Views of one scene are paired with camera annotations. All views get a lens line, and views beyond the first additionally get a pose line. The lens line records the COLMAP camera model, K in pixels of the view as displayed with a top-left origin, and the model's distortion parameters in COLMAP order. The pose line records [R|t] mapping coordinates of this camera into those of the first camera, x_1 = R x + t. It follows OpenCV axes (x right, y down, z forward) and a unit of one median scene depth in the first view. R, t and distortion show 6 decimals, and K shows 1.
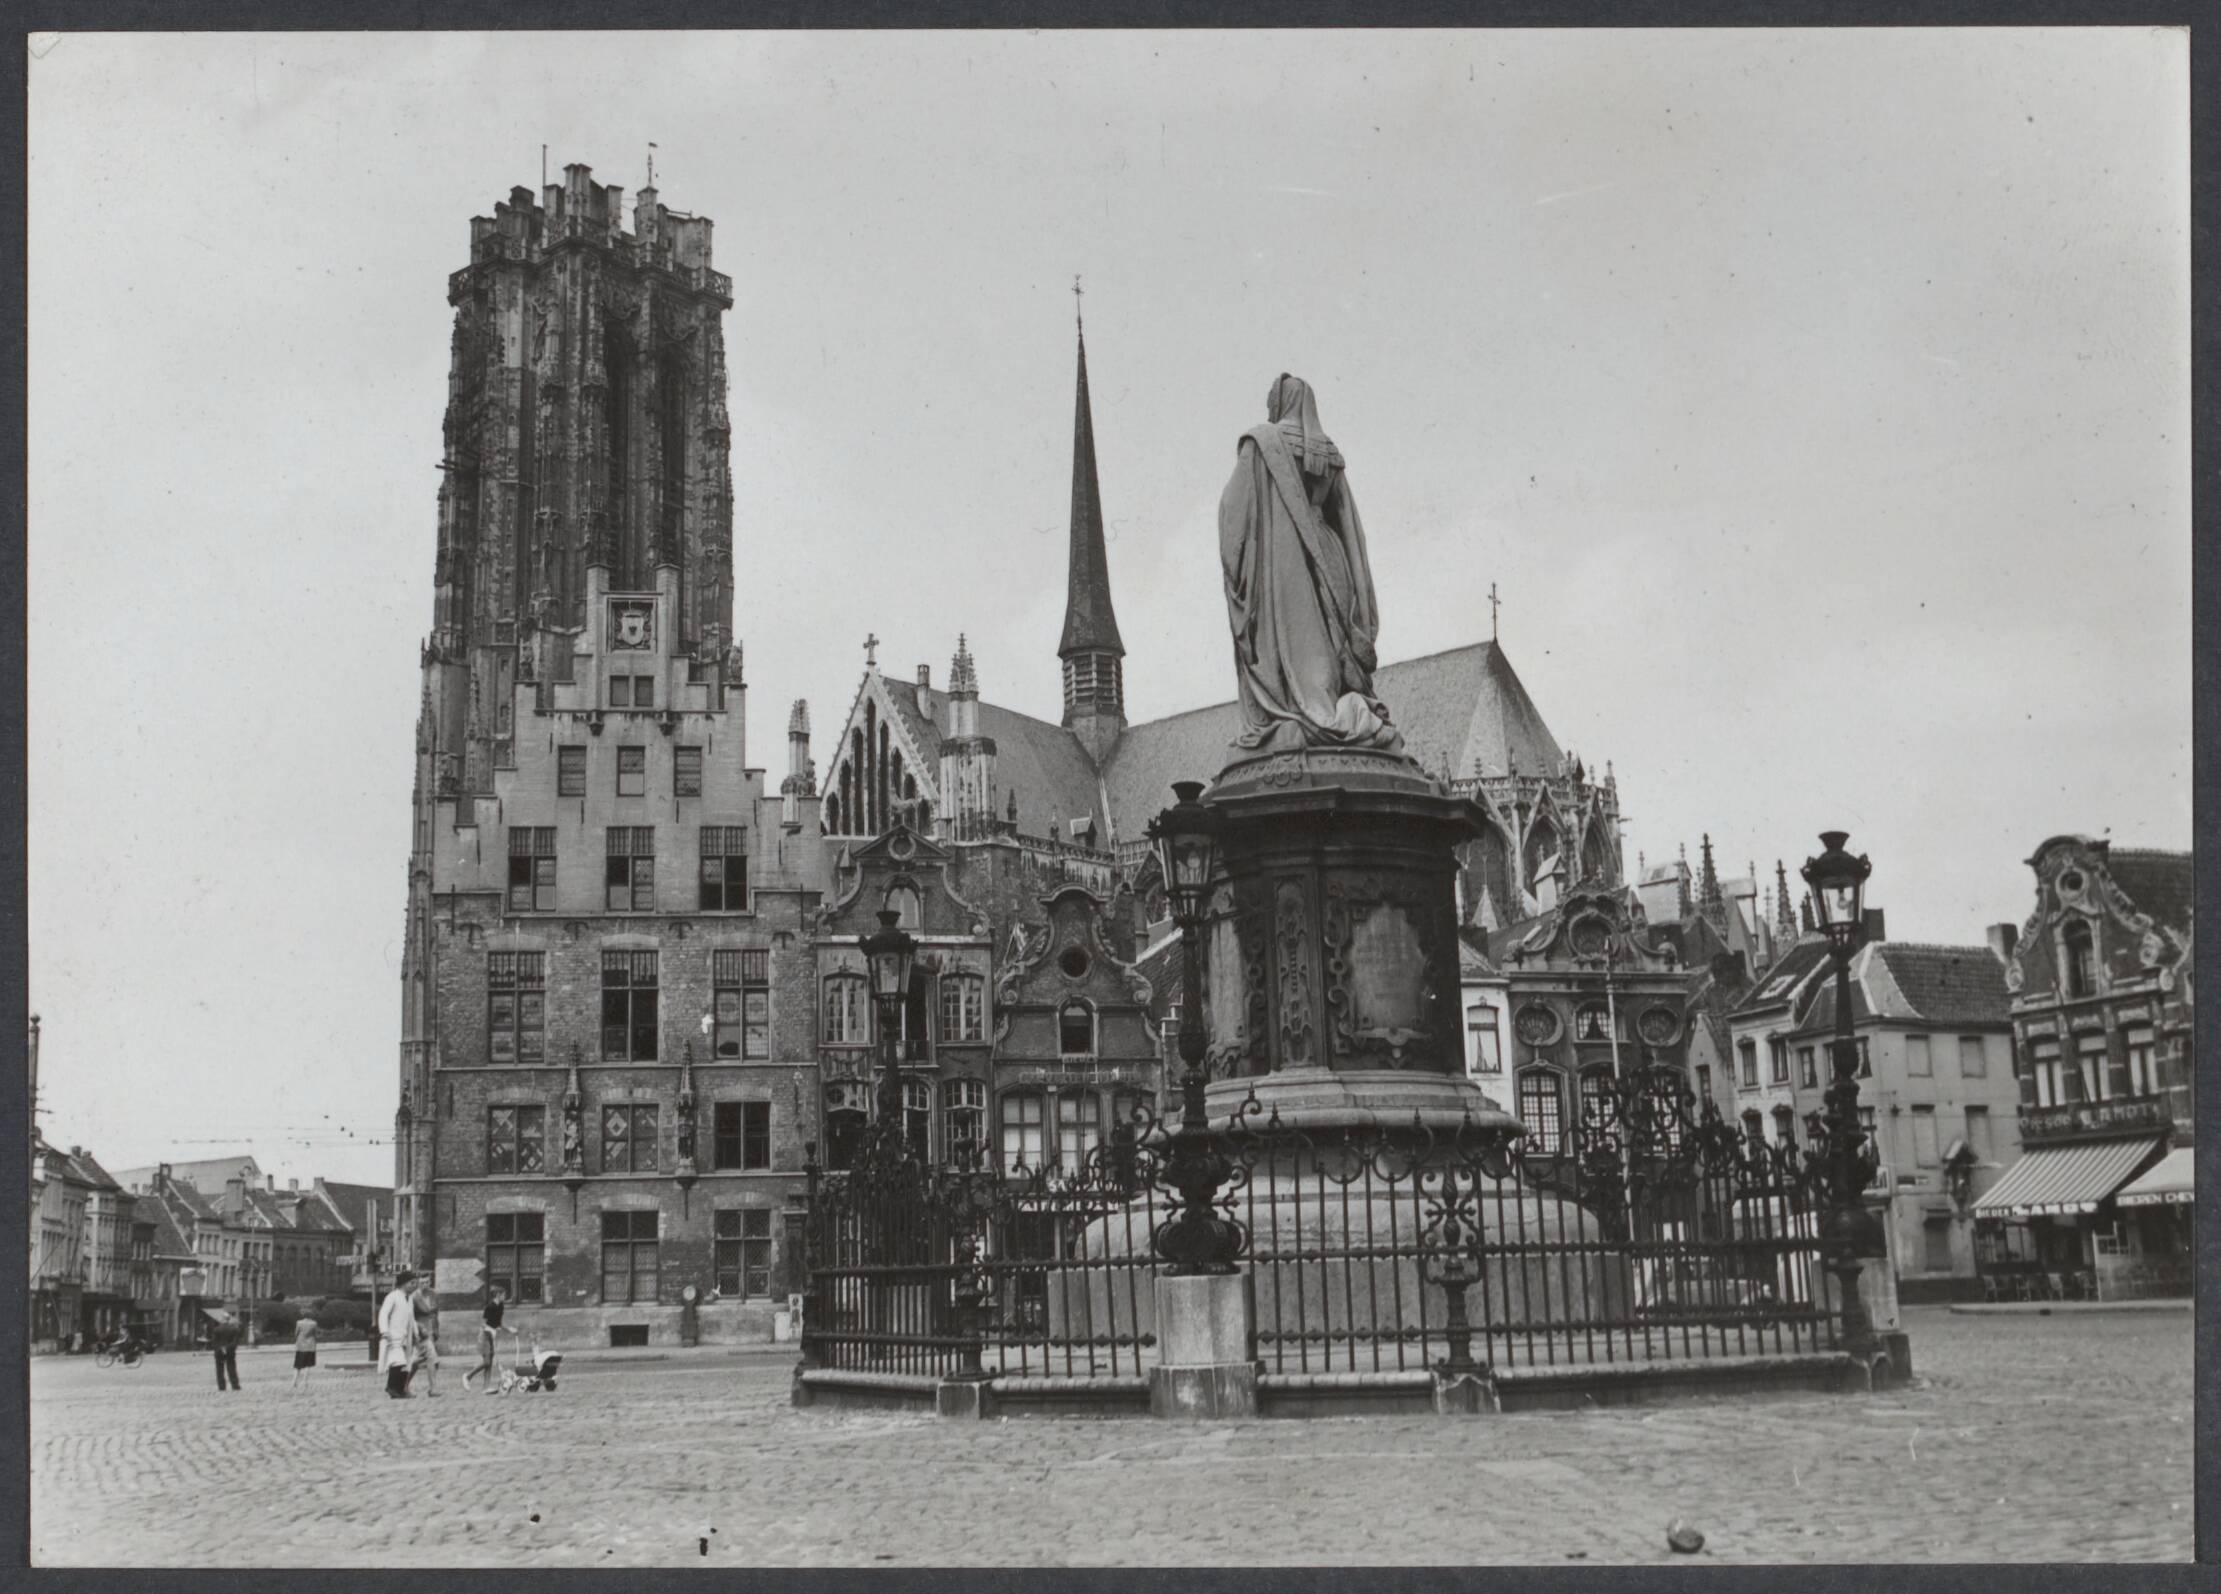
lens RADIAL K [[2159.1, 0, 1106.3], [0, 2159.1, 947.1], [0, 0, 1]] dist [-0.008560, -0.014657]
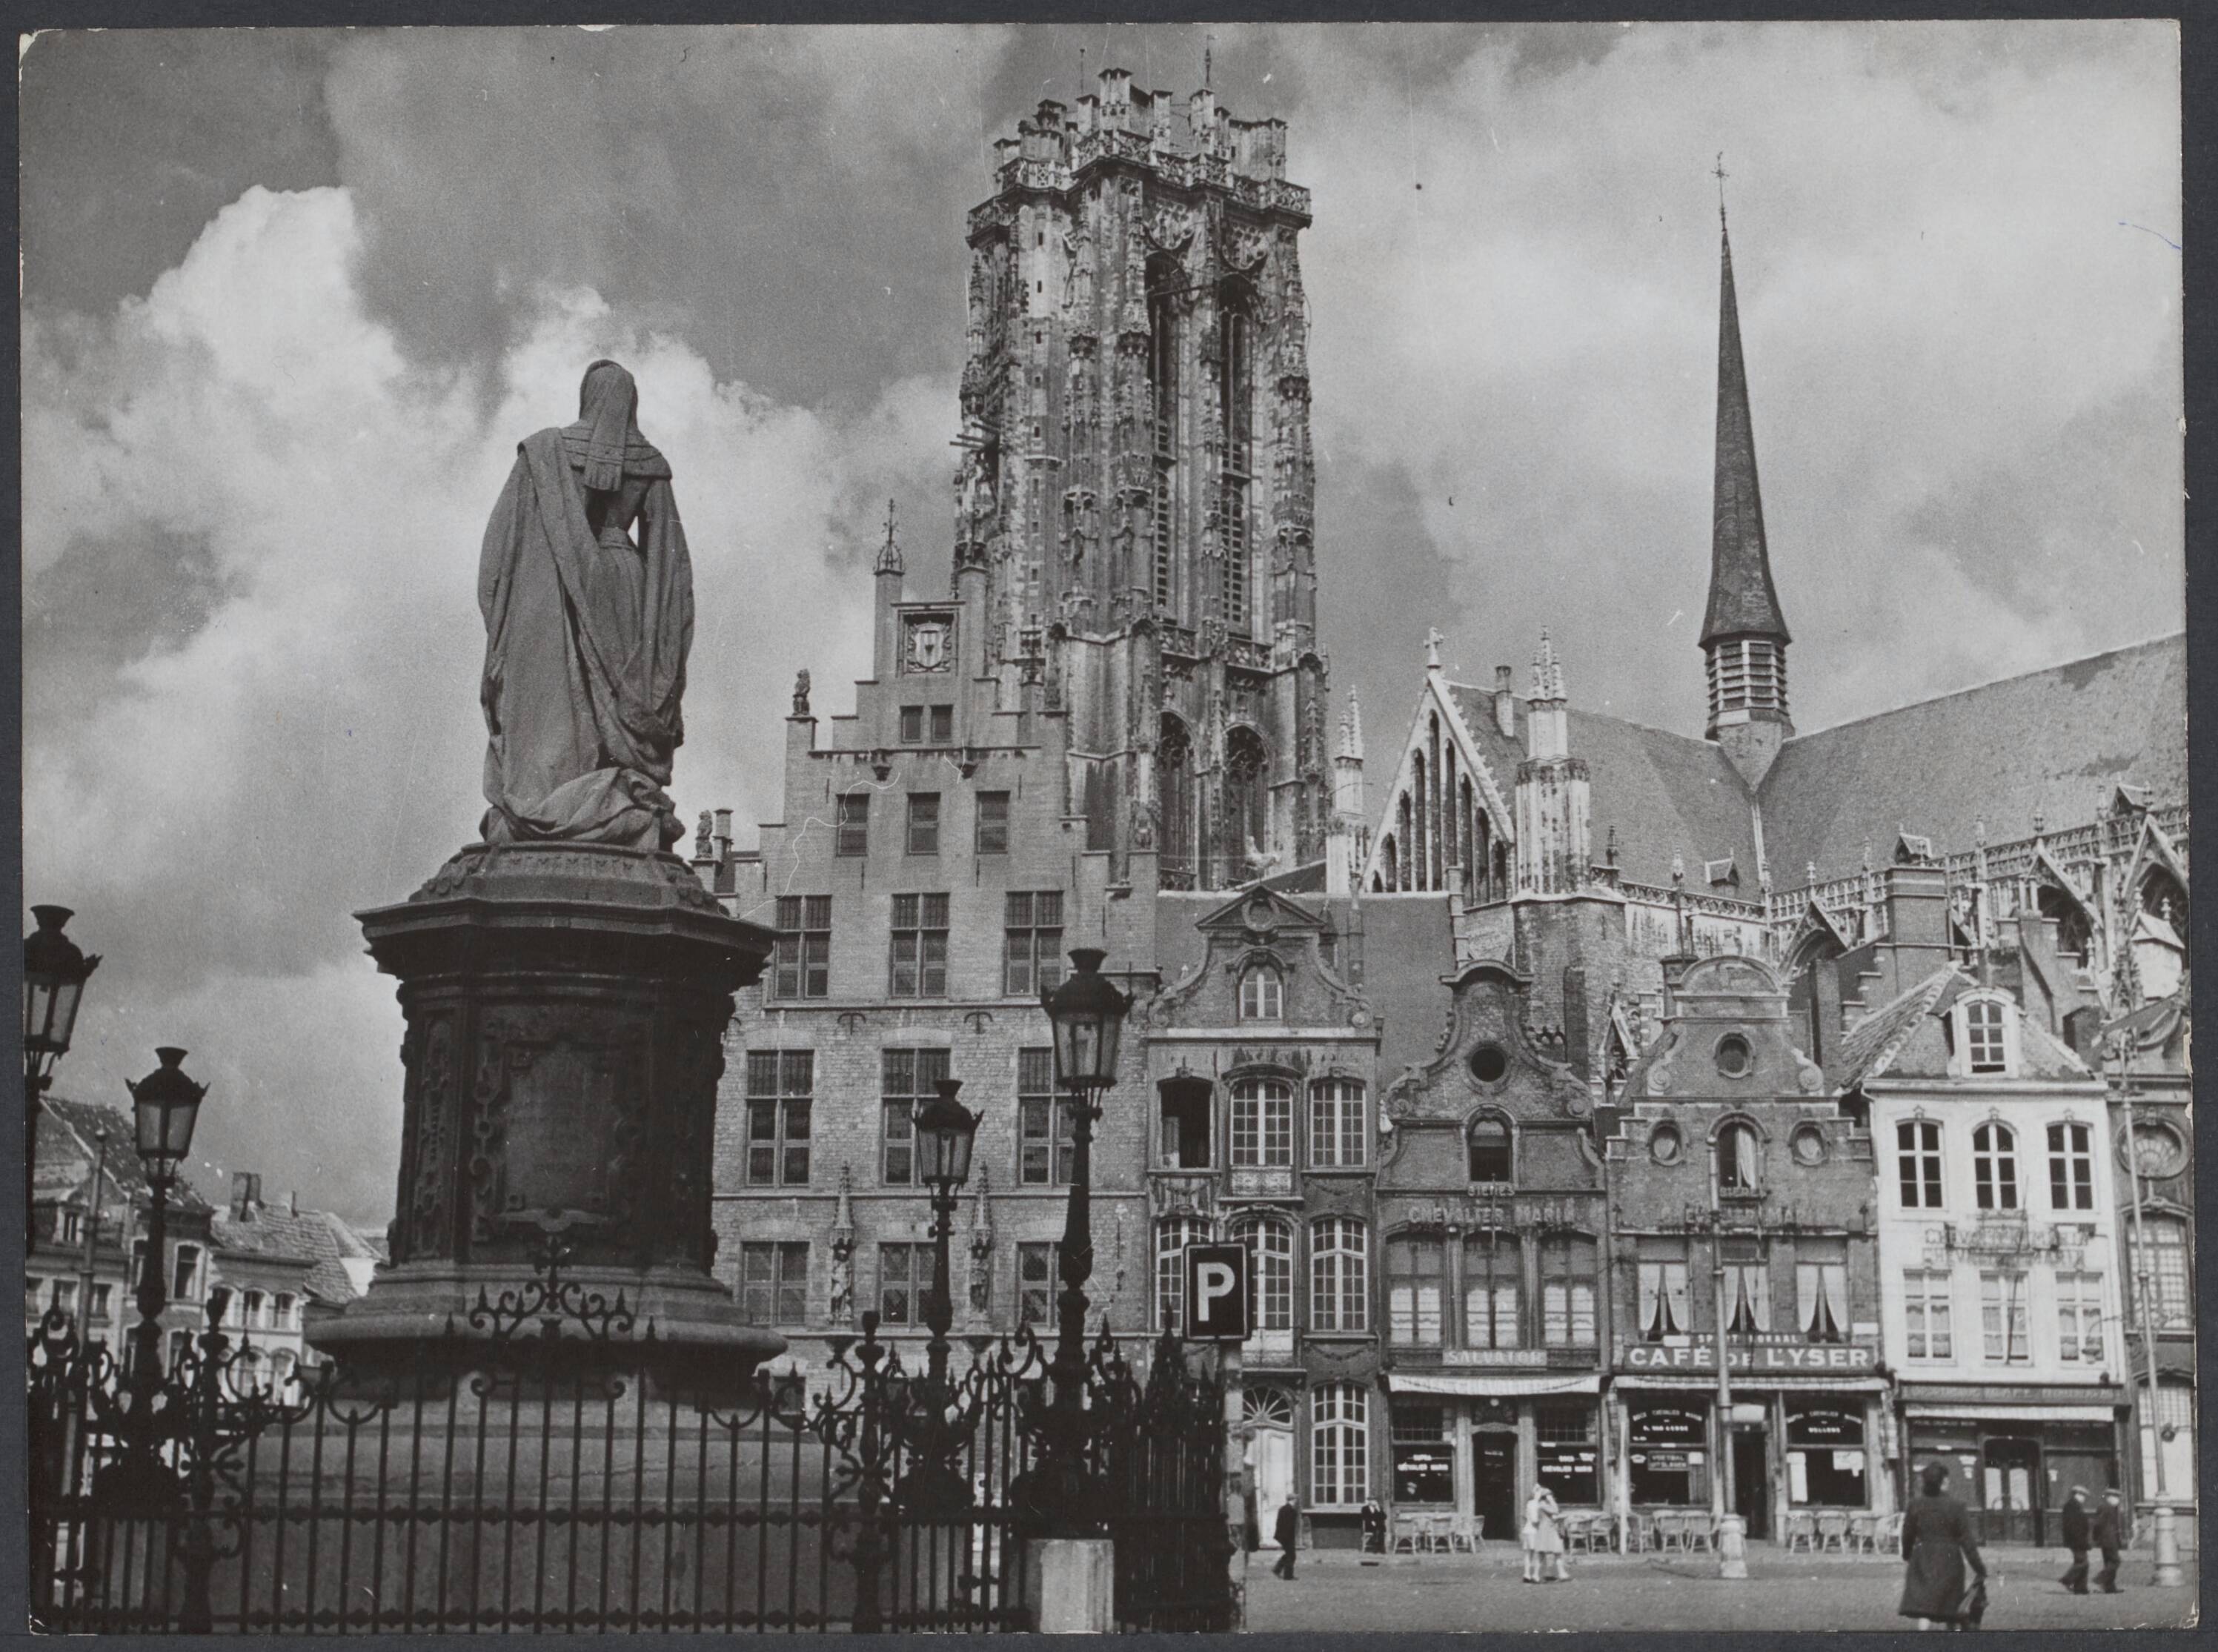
lens RADIAL K [[2795.5, 0, 1114.8], [0, 2795.5, 860.5], [0, 0, 1]] dist [-0.050387, -0.009145]
pose [[0.966503, -0.019049, -0.255949, 0.112274], [0.003681, 0.998168, -0.060389, -0.004941], [0.256630, 0.057424, 0.964802, 0.017009]]
